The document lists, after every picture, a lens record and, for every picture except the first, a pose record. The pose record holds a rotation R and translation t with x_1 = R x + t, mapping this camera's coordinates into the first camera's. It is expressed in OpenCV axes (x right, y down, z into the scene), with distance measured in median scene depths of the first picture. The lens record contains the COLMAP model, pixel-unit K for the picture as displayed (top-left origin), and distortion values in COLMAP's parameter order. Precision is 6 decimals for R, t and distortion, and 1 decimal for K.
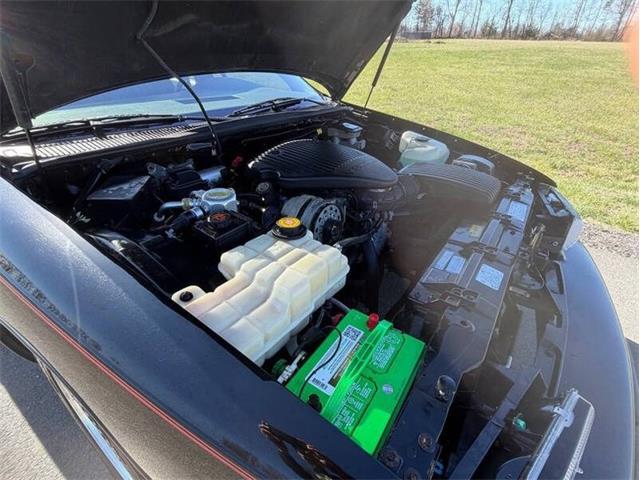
lens RADIAL K [[314.3, 0, 323.0], [0, 314.3, 243.5], [0, 0, 1]] dist [-0.003385, 0.000183]
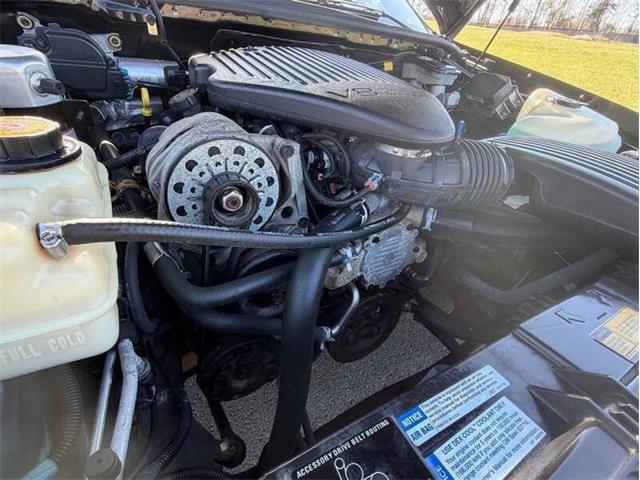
lens RADIAL K [[314.3, 0, 326.2], [0, 314.3, 237.5], [0, 0, 1]] dist [-0.003385, 0.000183]
pose [[0.902429, 0.308704, -0.300538, 0.121747], [-0.300789, 0.950854, 0.073506, -0.027346], [0.308459, 0.024065, 0.950933, 0.263981]]
